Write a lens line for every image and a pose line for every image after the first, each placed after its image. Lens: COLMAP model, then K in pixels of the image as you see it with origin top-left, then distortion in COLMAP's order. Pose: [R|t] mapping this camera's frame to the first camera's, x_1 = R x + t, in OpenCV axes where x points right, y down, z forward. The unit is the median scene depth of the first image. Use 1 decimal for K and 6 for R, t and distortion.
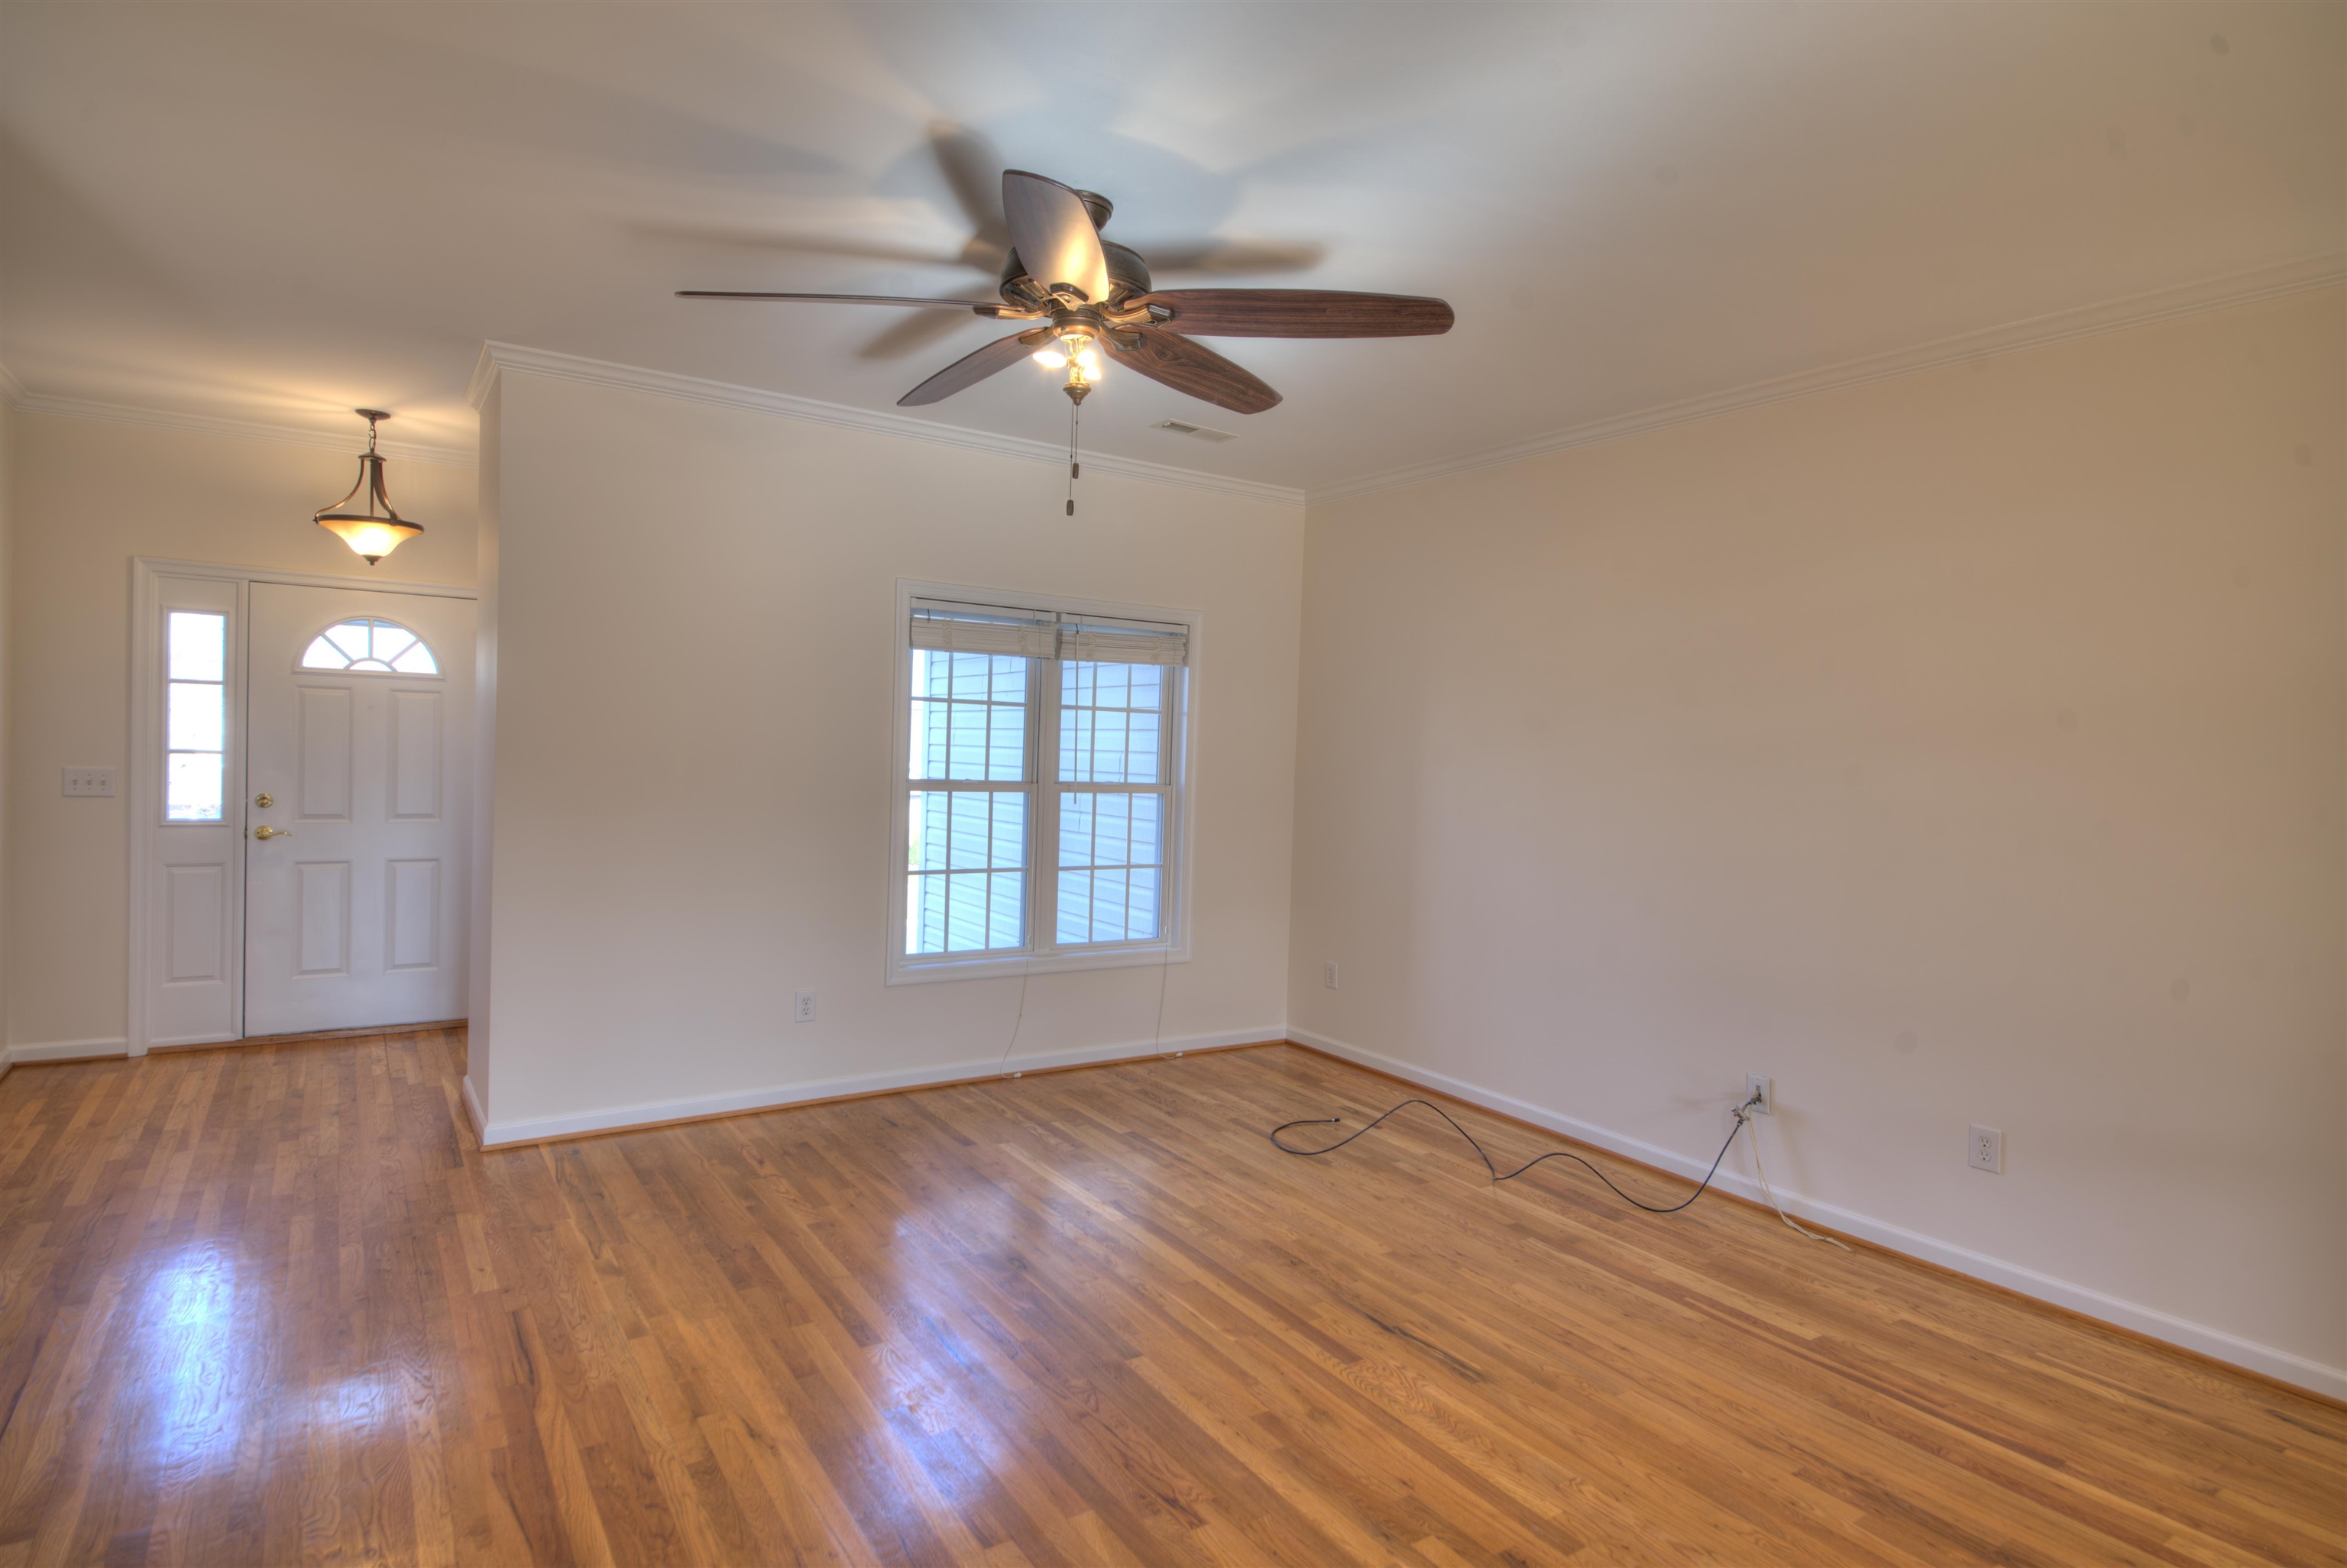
lens RADIAL K [[1267.3, 0, 1173.2], [0, 1267.3, 794.9], [0, 0, 1]] dist [0.032343, -0.019556]
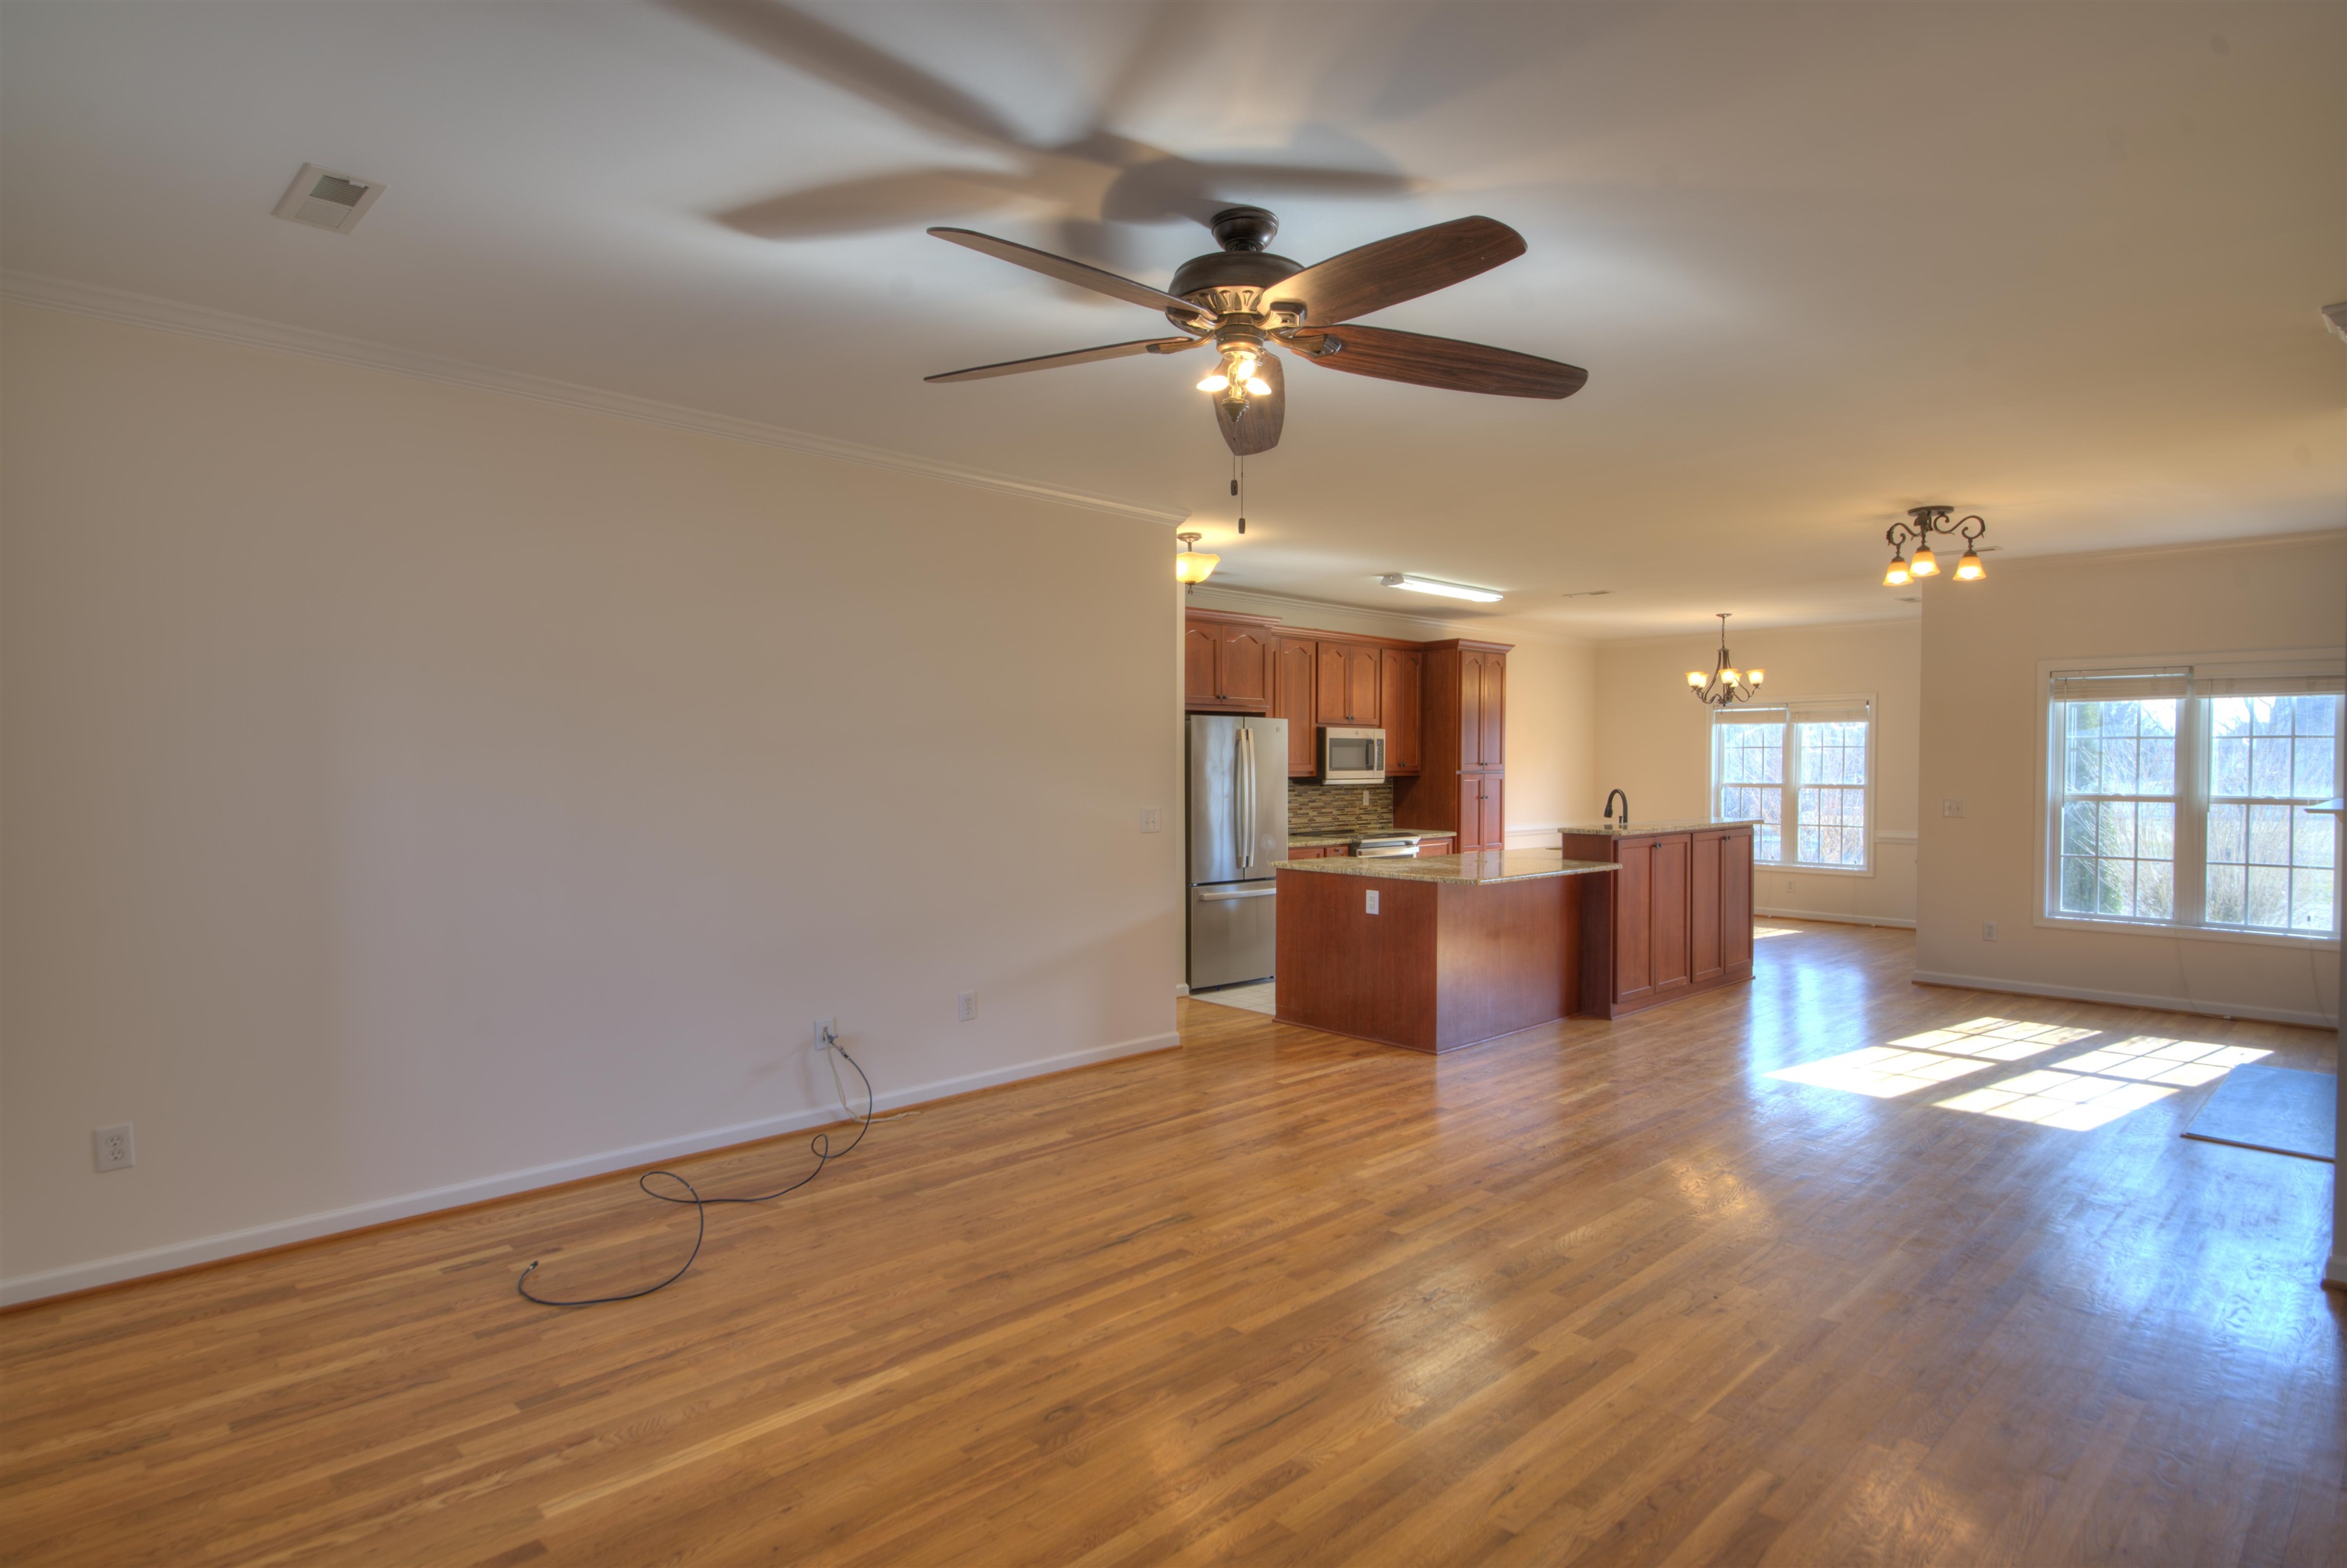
lens RADIAL K [[1267.3, 0, 1183.8], [0, 1267.3, 793.1], [0, 0, 1]] dist [0.032343, -0.019556]
pose [[-0.206337, -0.060811, 0.976589, -0.911990], [0.031102, 0.997155, 0.068663, -0.074130], [-0.977987, 0.044542, -0.203859, 1.086251]]
